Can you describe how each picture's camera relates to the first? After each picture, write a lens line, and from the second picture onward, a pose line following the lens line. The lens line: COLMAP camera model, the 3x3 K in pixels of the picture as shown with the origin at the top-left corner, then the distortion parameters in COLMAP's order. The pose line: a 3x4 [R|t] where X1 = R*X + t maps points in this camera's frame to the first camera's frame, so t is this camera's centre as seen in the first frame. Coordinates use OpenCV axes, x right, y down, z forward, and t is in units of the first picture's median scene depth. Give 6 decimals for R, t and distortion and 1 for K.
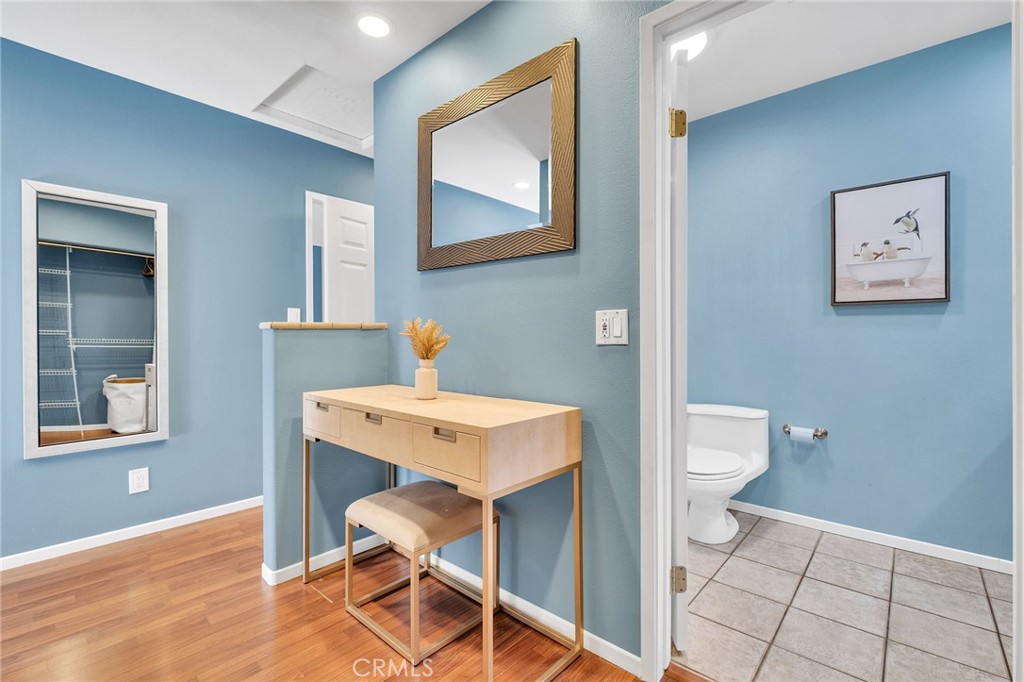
lens RADIAL K [[456.0, 0, 510.3], [0, 456.0, 336.2], [0, 0, 1]] dist [-0.000802, -0.000147]
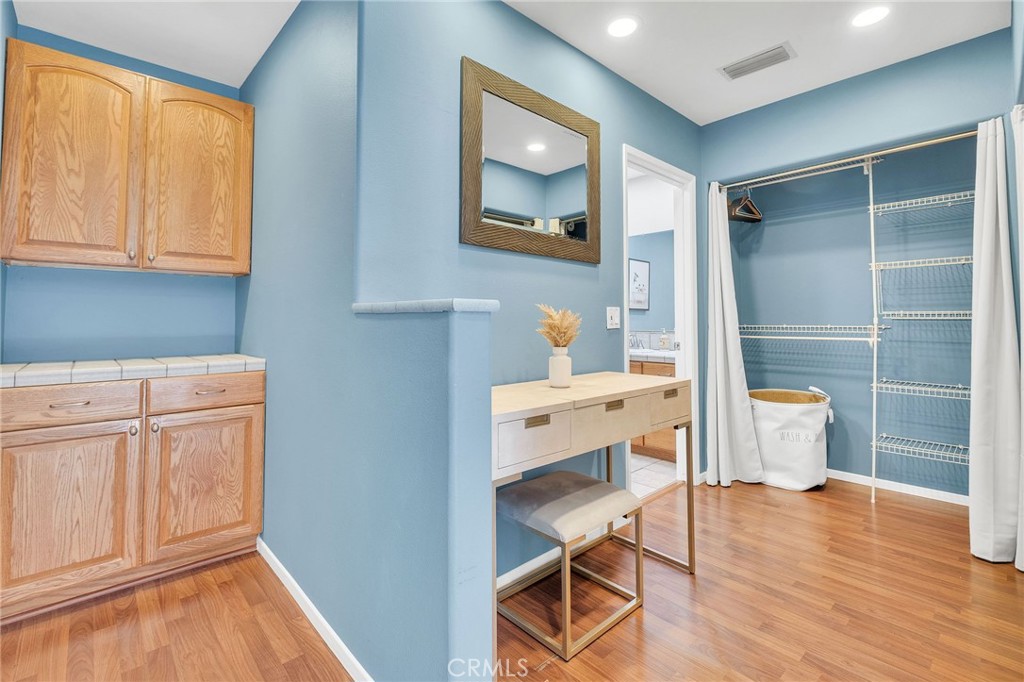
lens RADIAL K [[438.1, 0, 510.1], [0, 438.1, 307.4], [0, 0, 1]] dist [-0.000101, -0.000046]
pose [[0.125742, 0.041066, 0.991213, -1.282517], [0.003596, 0.999117, -0.041850, 0.006454], [-0.992056, 0.008827, 0.125483, 1.101615]]
